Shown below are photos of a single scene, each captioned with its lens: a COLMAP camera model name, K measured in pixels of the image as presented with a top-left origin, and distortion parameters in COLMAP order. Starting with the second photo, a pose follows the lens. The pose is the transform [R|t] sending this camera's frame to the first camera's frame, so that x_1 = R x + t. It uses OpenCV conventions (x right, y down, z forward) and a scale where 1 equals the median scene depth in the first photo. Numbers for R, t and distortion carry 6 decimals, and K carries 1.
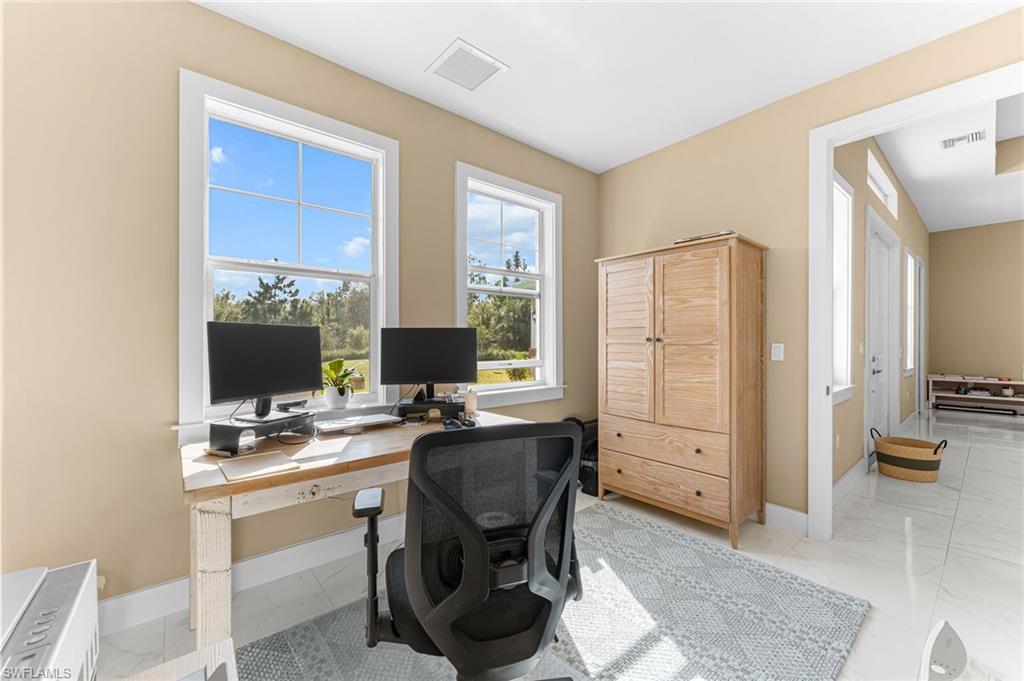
lens RADIAL K [[407.2, 0, 515.1], [0, 407.2, 343.8], [0, 0, 1]] dist [-0.003460, 0.000518]
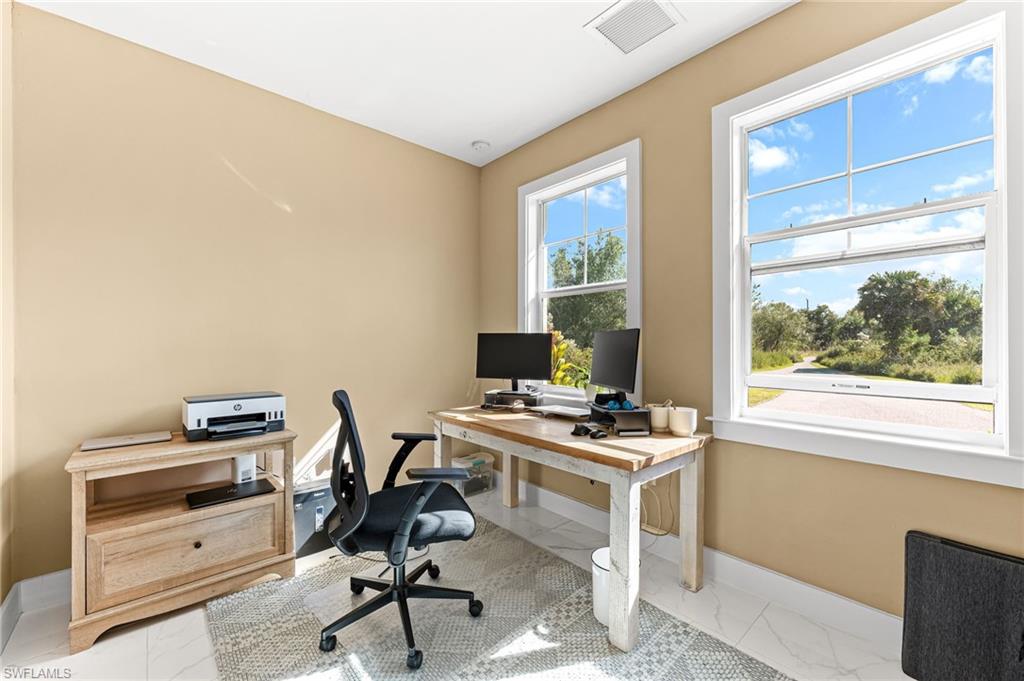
lens RADIAL K [[416.7, 0, 491.9], [0, 416.7, 349.2], [0, 0, 1]] dist [-0.000574, -0.000316]
pose [[0.016333, 0.000710, -0.999866, 1.001723], [-0.000125, 1.000000, 0.000708, 0.010510], [0.999867, 0.000114, 0.016333, 0.898446]]
